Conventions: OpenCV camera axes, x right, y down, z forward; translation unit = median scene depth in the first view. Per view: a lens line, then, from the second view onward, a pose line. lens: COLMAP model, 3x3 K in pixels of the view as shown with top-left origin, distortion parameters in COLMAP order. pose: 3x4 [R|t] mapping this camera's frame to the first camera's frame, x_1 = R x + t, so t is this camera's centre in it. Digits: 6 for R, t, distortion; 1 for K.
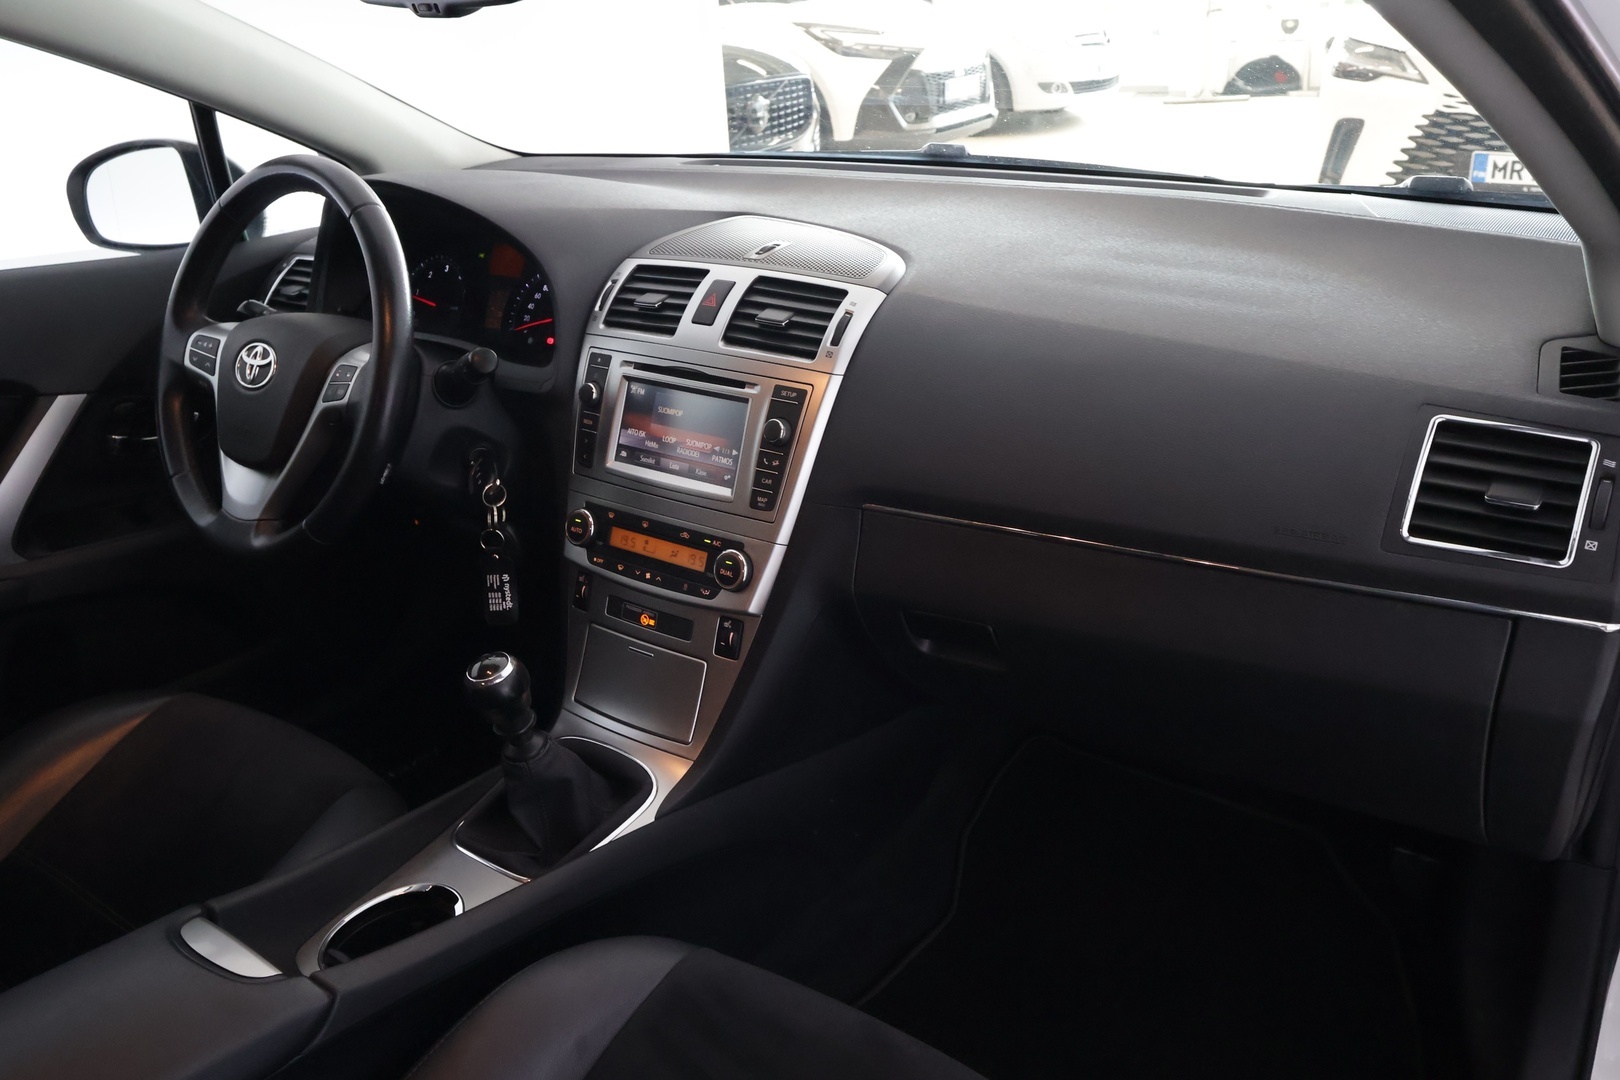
lens RADIAL K [[1254.7, 0, 810.0], [0, 1254.7, 540.0], [0, 0, 1]] dist [-0.003001, 0.005043]
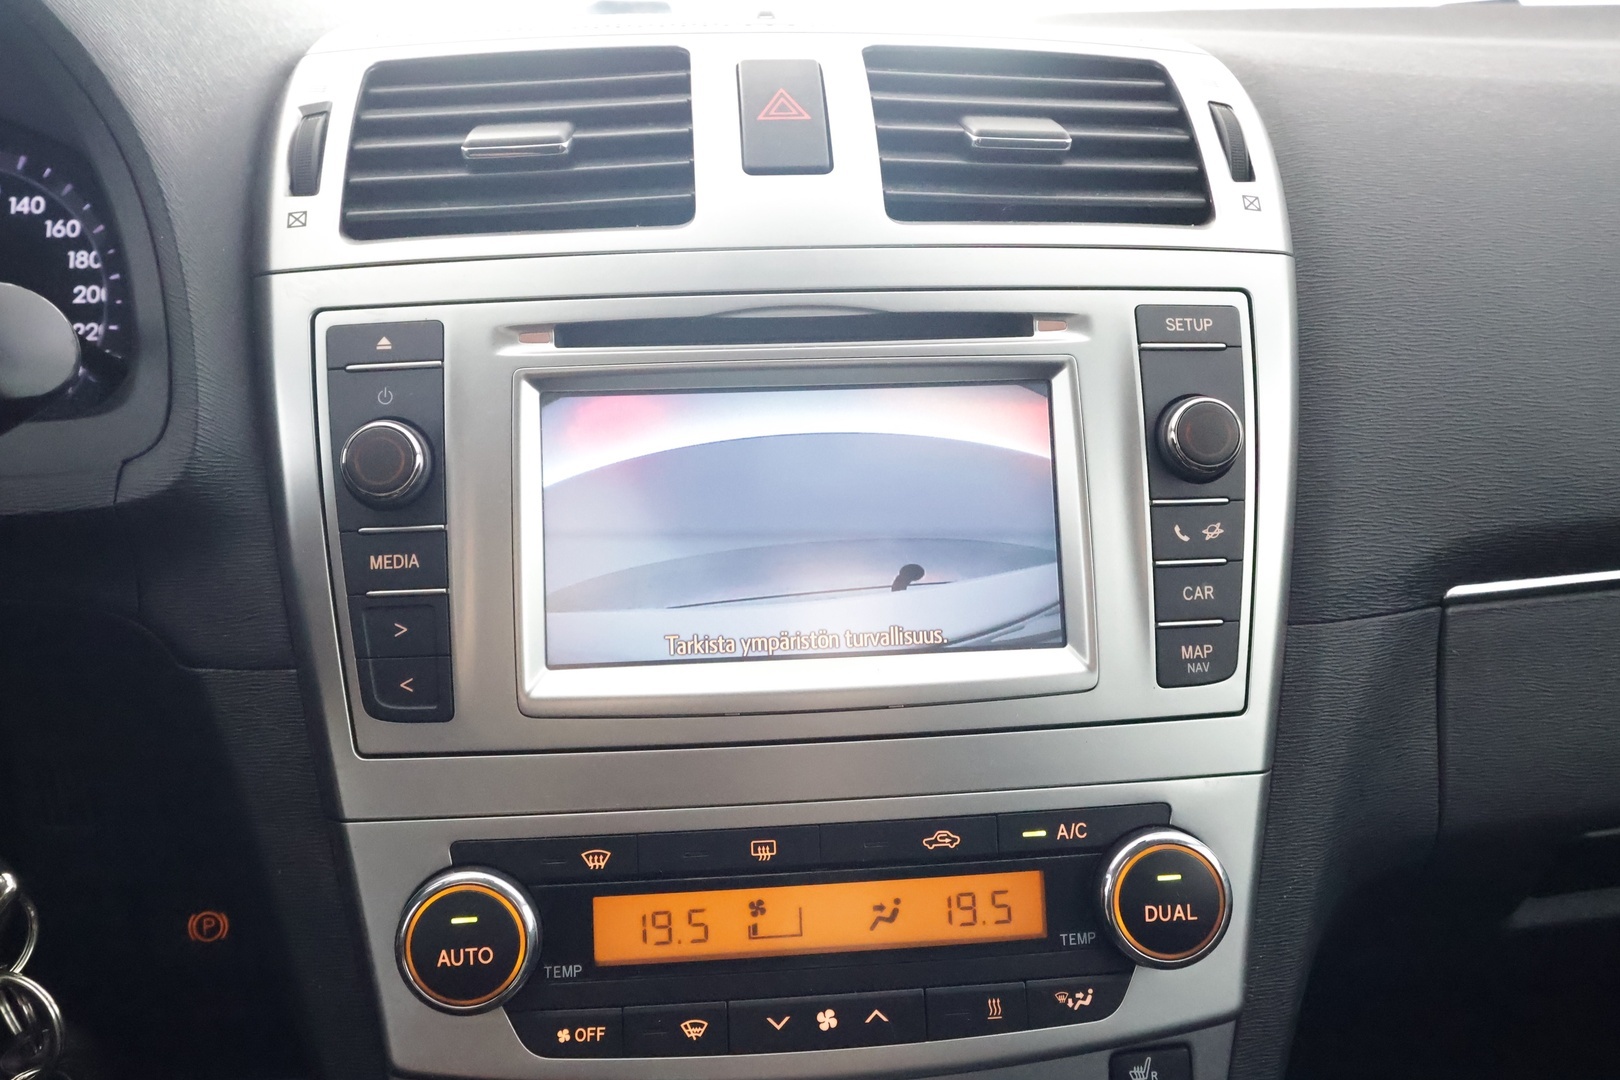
lens RADIAL K [[1254.7, 0, 810.0], [0, 1254.7, 540.0], [0, 0, 1]] dist [-0.003001, 0.005043]
pose [[0.757025, -0.173041, 0.630056, -0.293778], [0.246589, 0.968648, -0.030249, -0.070462], [-0.605068, 0.178264, 0.775960, 0.756860]]
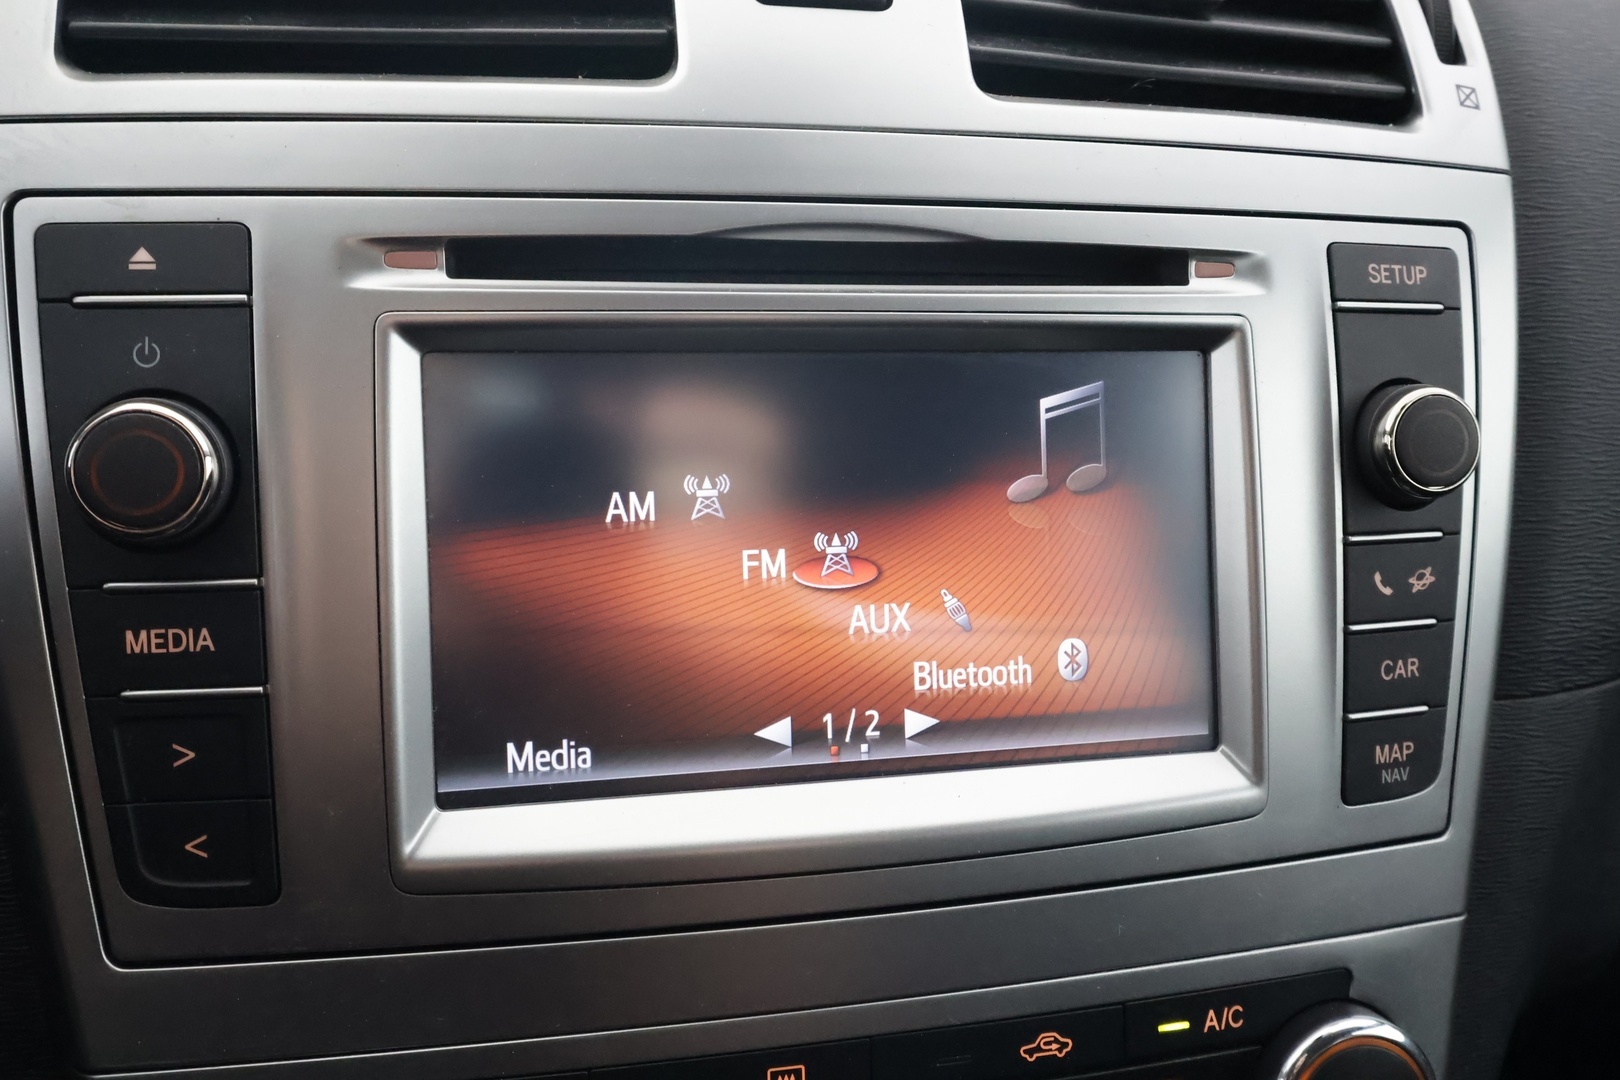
lens RADIAL K [[1273.5, 0, 810.0], [0, 1273.5, 540.0], [0, 0, 1]] dist [-0.000390, 0.001112]
pose [[0.662574, -0.223429, 0.714895, -0.247285], [0.227600, 0.969396, 0.092026, -0.107536], [-0.713578, 0.101736, 0.693150, 0.858478]]
